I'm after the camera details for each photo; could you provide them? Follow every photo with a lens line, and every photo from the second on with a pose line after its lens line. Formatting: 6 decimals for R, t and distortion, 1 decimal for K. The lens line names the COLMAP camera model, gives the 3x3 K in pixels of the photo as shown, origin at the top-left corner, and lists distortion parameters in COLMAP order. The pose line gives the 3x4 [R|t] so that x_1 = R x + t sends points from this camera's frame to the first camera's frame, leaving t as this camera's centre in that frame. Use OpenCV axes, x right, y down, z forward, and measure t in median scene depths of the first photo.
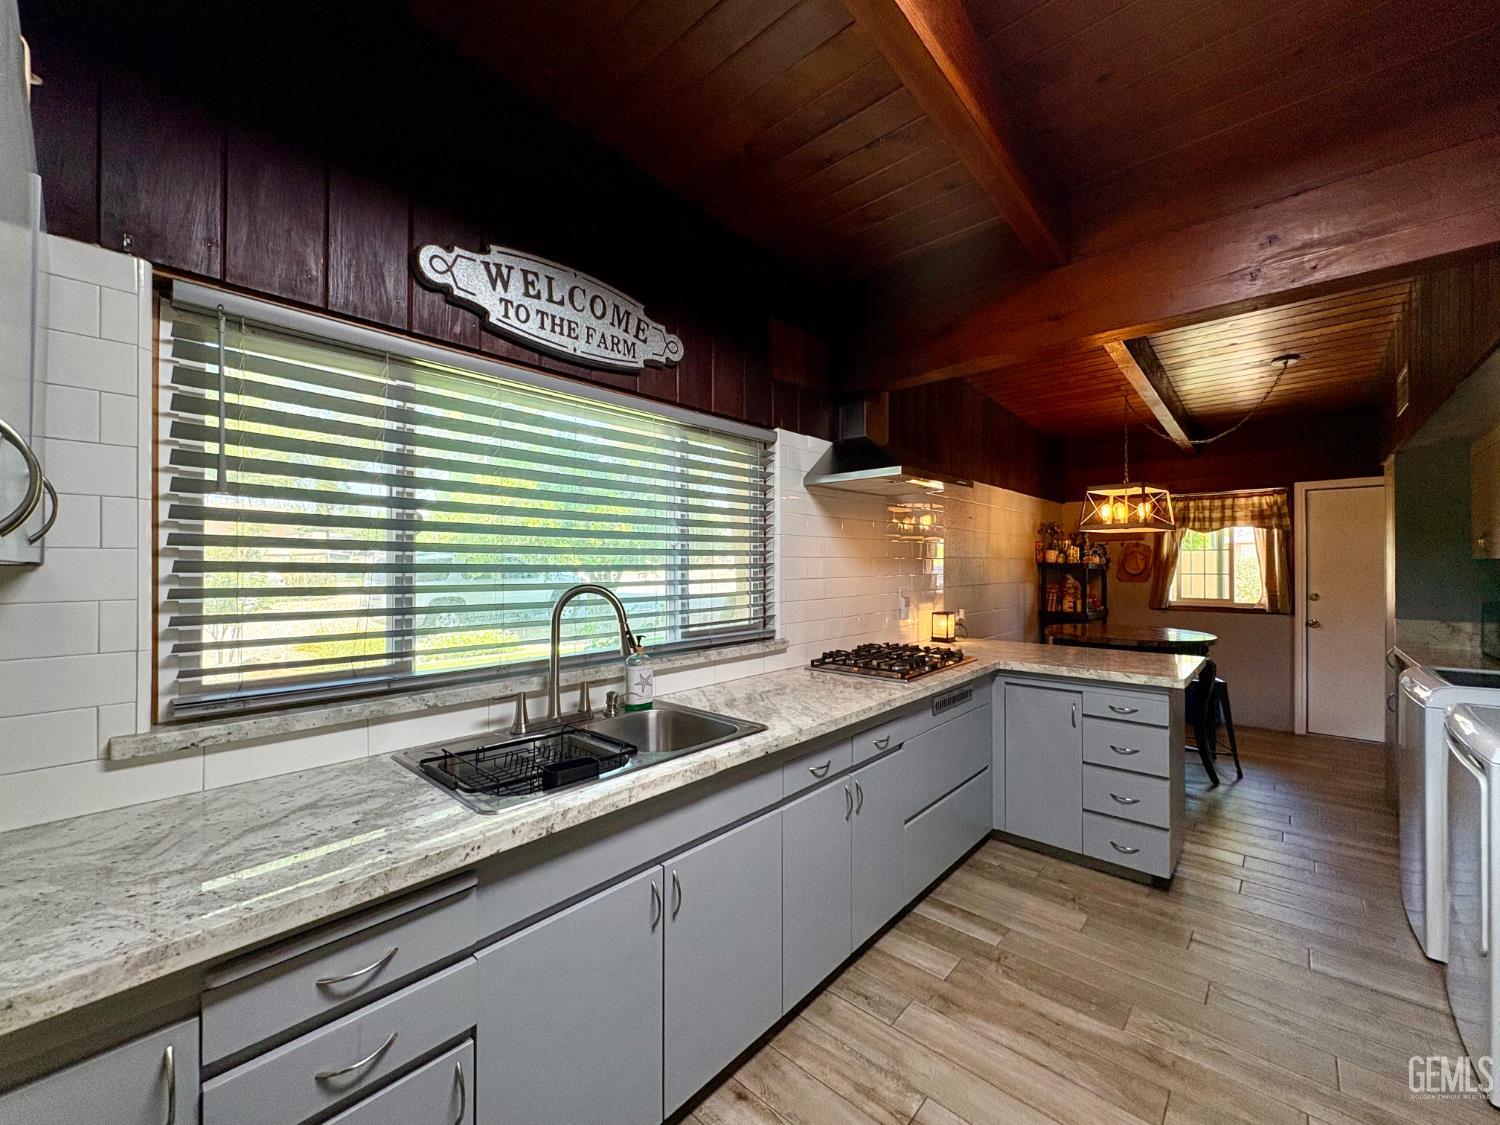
lens RADIAL K [[595.2, 0, 747.5], [0, 595.2, 562.8], [0, 0, 1]] dist [-0.000463, -0.000800]
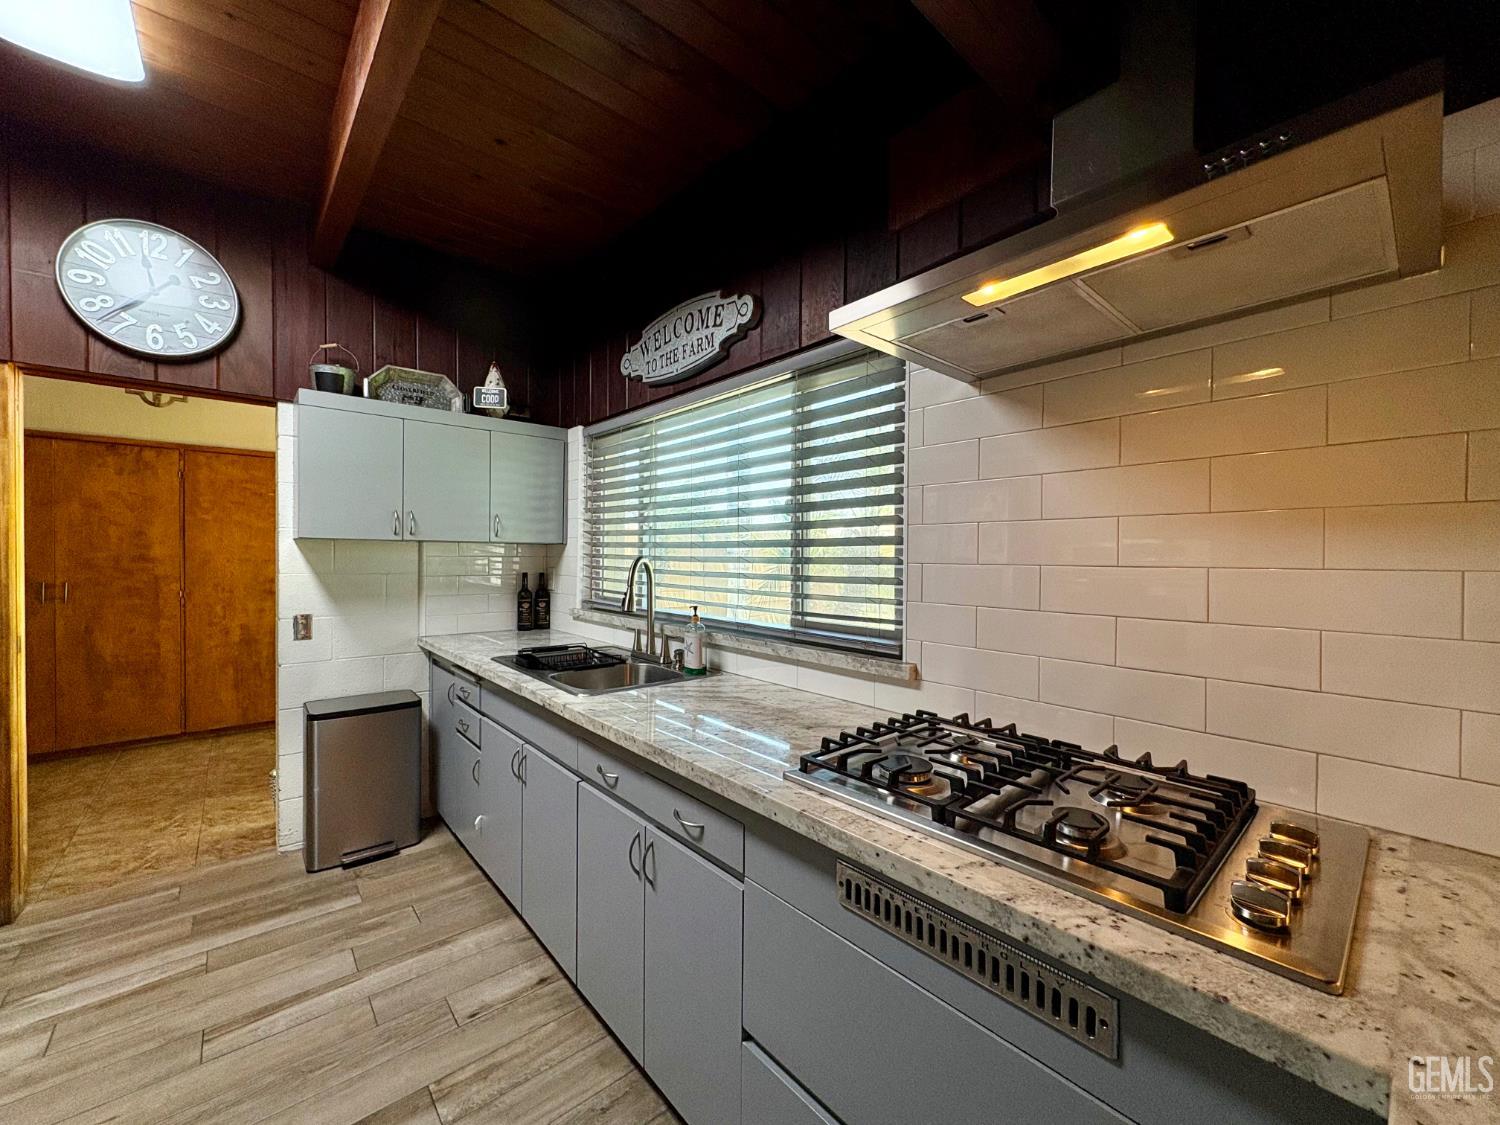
lens RADIAL K [[595.2, 0, 747.3], [0, 595.2, 557.7], [0, 0, 1]] dist [-0.000463, -0.000800]
pose [[-0.112536, 0.007532, -0.993619, 0.893235], [-0.003006, 0.999964, 0.007921, 0.025371], [0.993643, 0.003878, -0.112510, 1.223232]]
